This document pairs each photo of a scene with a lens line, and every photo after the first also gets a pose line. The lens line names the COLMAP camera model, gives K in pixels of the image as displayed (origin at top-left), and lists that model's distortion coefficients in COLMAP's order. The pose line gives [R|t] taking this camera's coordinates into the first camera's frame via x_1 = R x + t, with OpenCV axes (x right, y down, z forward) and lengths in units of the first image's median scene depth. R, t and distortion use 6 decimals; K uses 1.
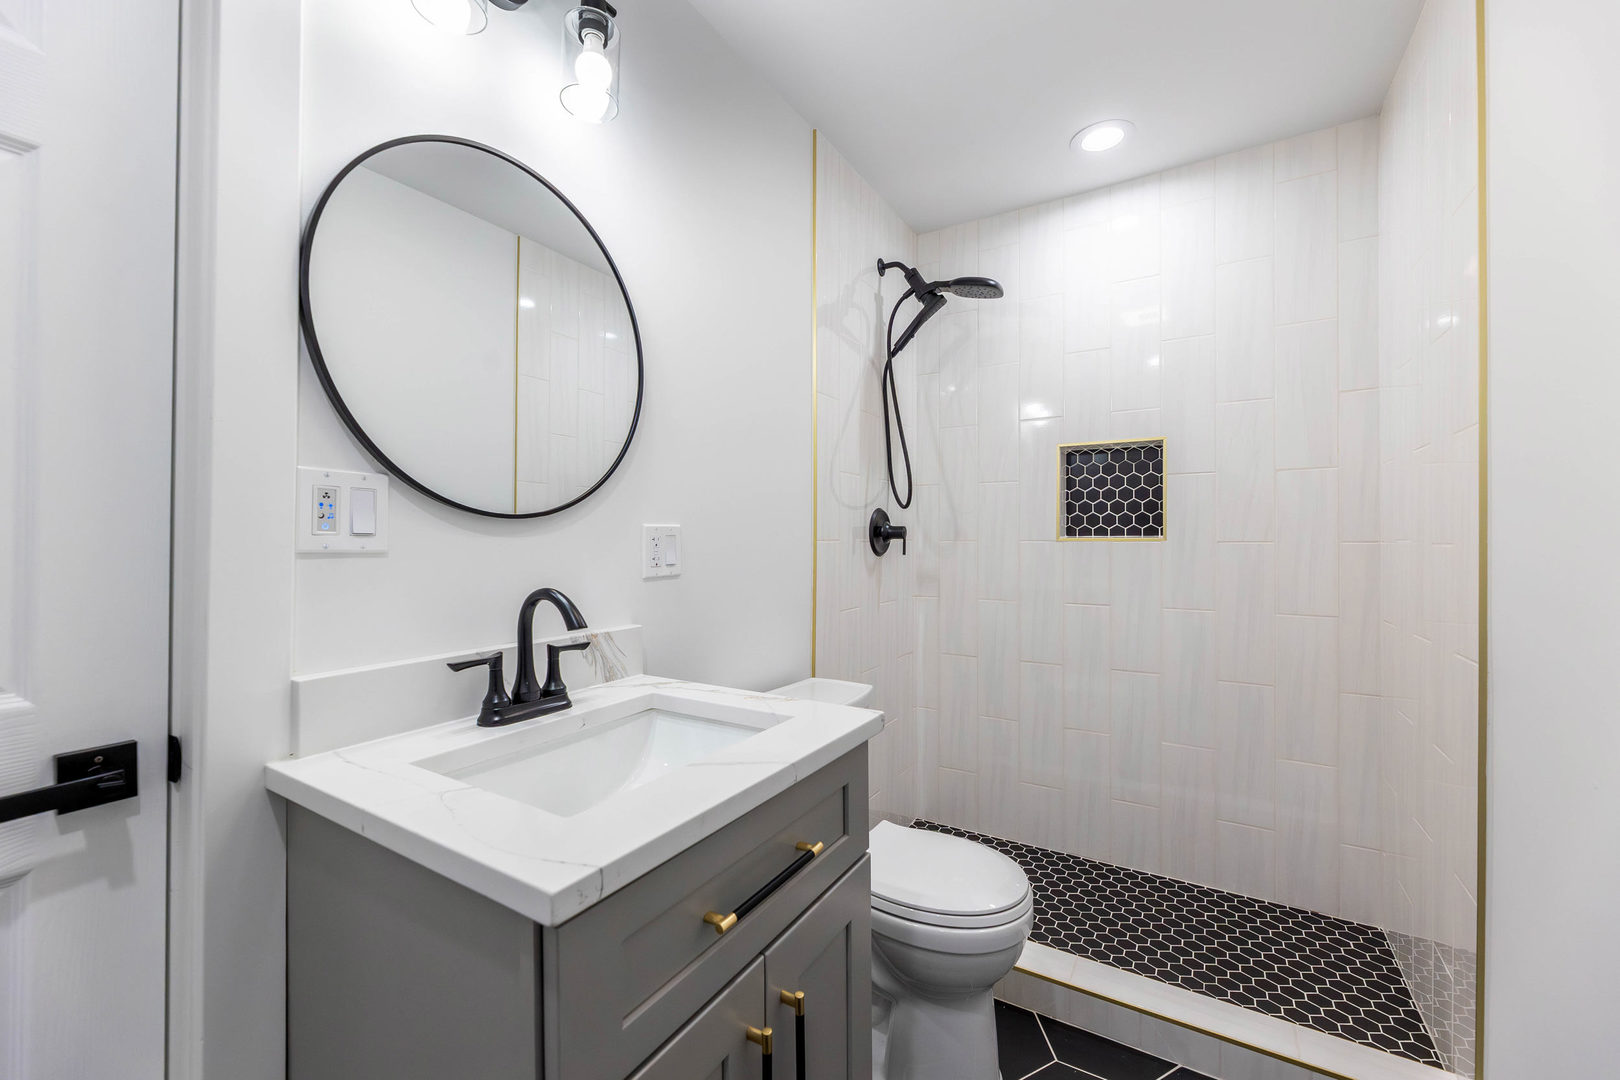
lens RADIAL K [[651.0, 0, 797.2], [0, 651.0, 540.5], [0, 0, 1]] dist [-0.004461, -0.000508]
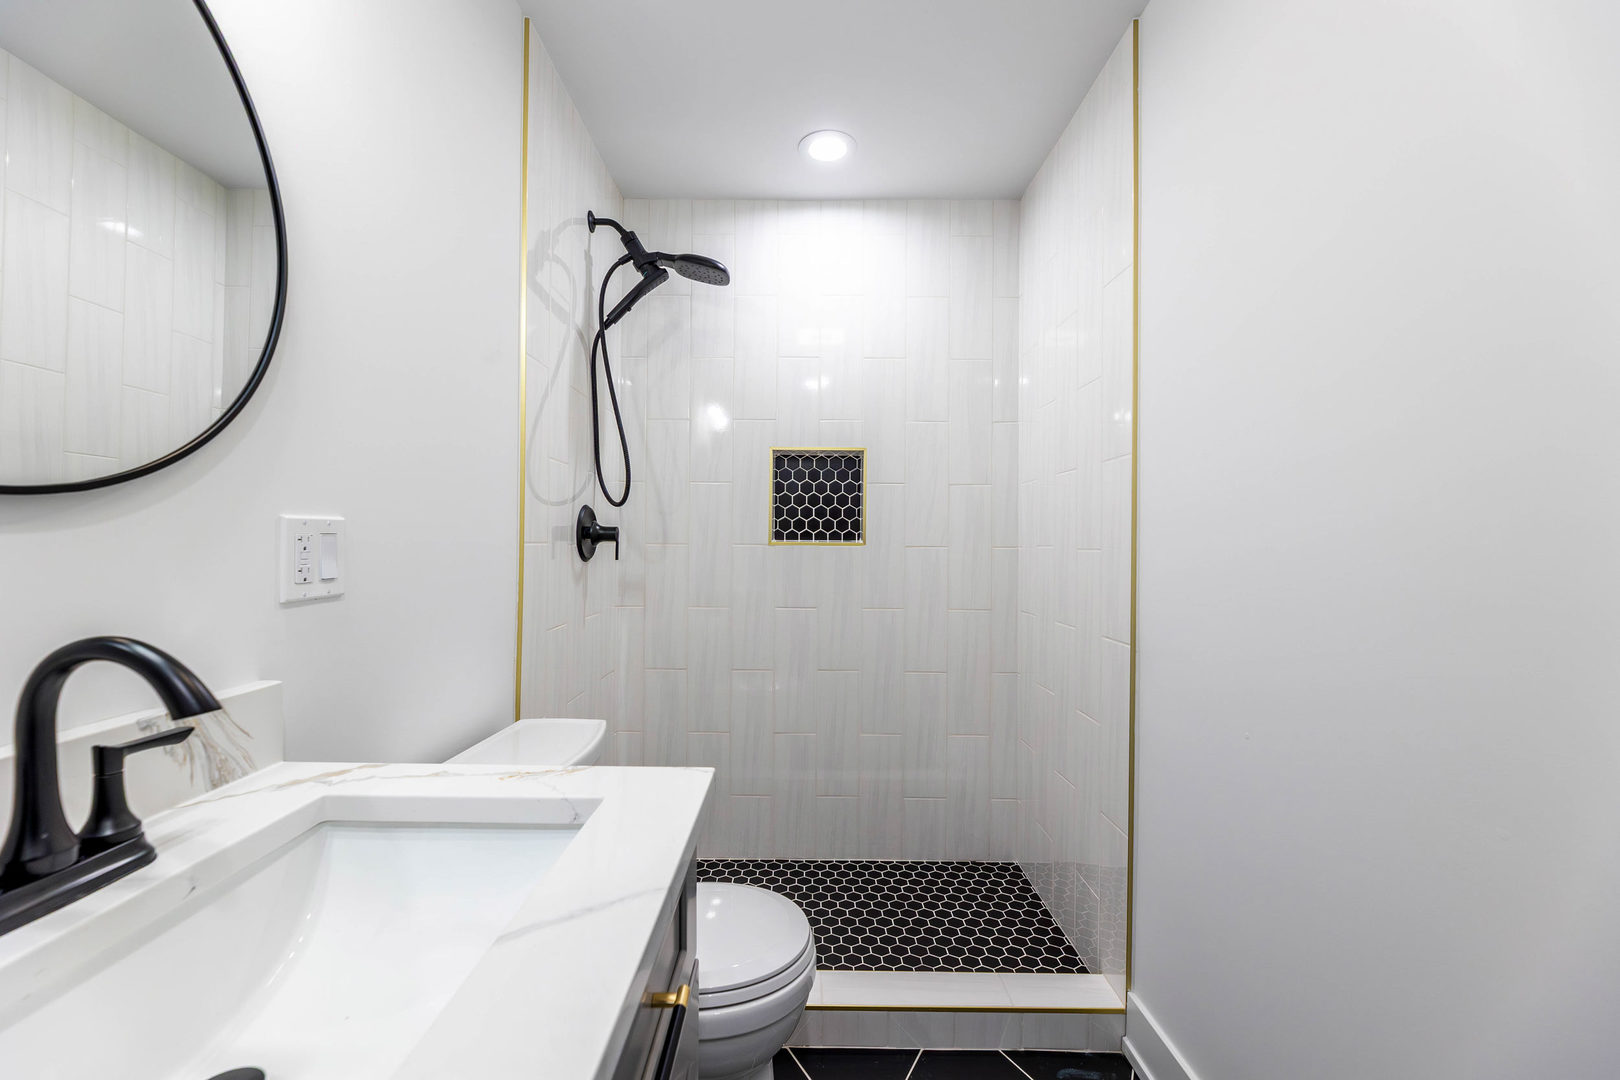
lens RADIAL K [[656.8, 0, 802.6], [0, 656.8, 542.5], [0, 0, 1]] dist [-0.005113, -0.000686]
pose [[0.852757, 0.007442, 0.522255, -0.085022], [-0.006738, 0.999972, -0.003249, 0.000008], [-0.522265, -0.000748, 0.852783, 0.133636]]
